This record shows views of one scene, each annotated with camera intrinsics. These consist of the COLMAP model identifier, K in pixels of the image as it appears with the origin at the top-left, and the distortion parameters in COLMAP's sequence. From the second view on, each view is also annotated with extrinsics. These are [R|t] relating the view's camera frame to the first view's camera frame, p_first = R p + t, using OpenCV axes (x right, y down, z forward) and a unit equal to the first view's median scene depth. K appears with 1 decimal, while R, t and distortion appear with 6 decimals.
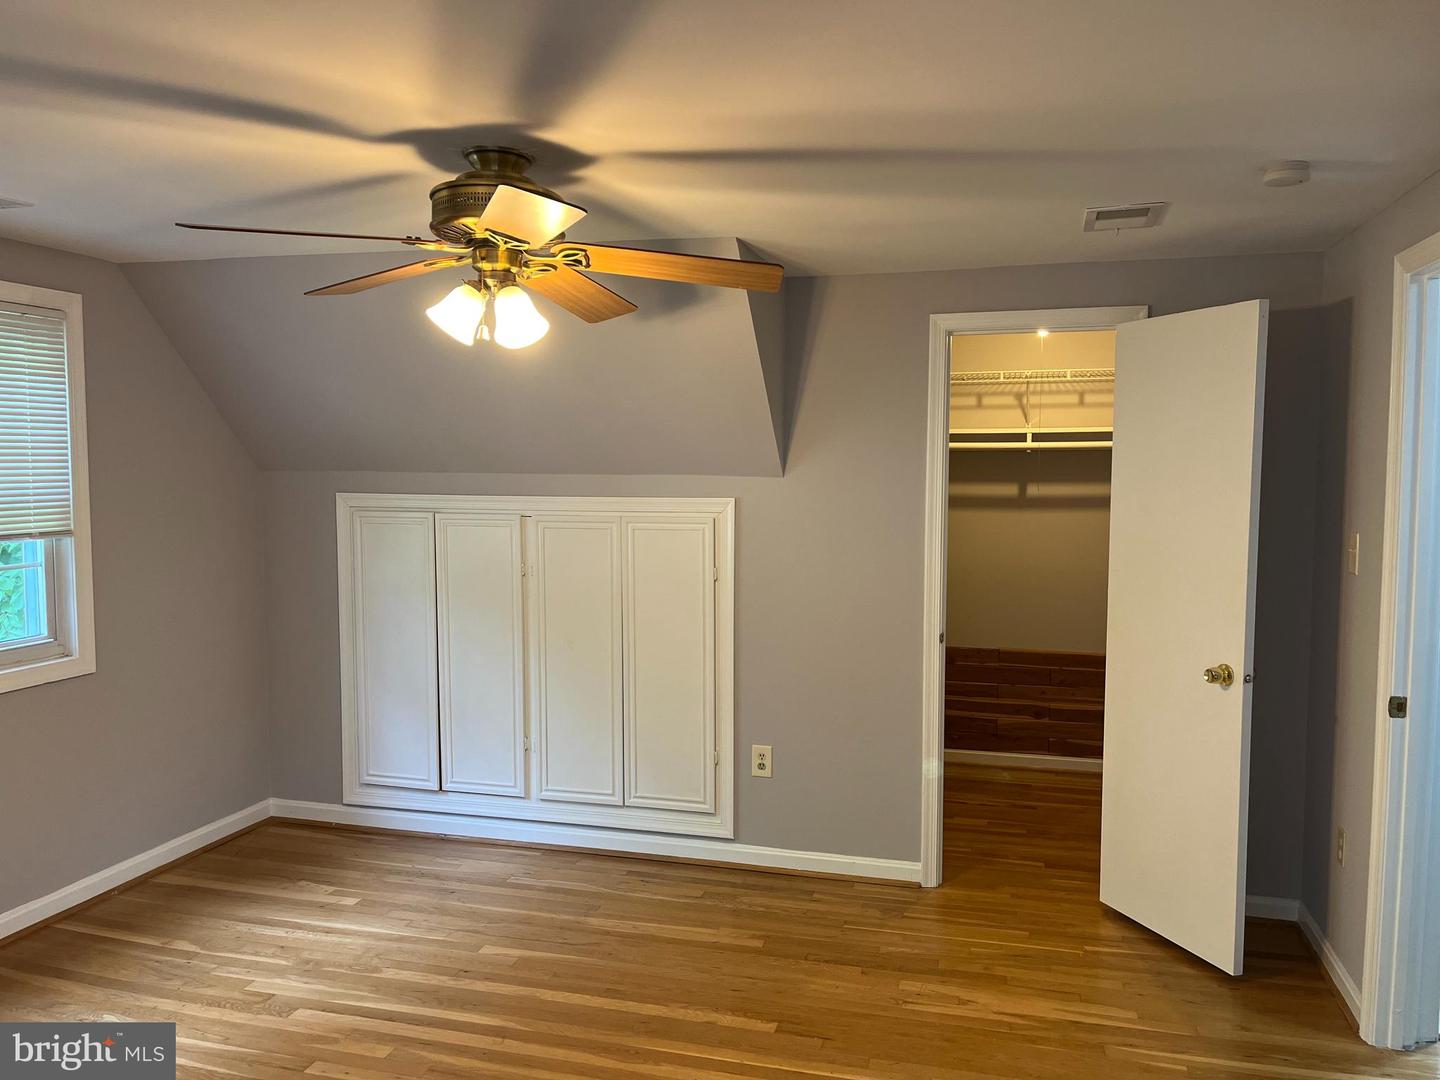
lens RADIAL K [[1102.5, 0, 710.7], [0, 1102.5, 541.8], [0, 0, 1]] dist [0.023153, -0.016704]
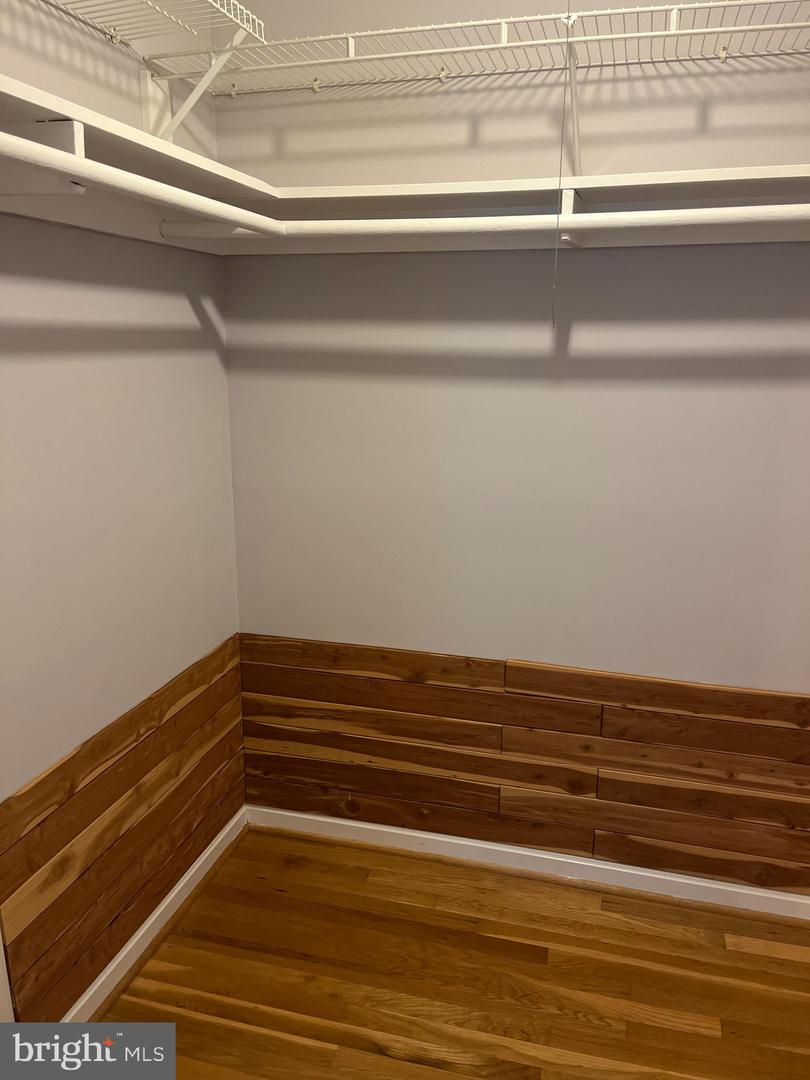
lens RADIAL K [[826.9, 0, 412.5], [0, 826.9, 543.6], [0, 0, 1]] dist [0.023153, -0.016704]
pose [[0.999861, 0.004146, 0.016124, 0.215133], [-0.006957, 0.983929, 0.178426, -0.024283], [-0.015125, -0.178514, 0.983821, 0.645853]]
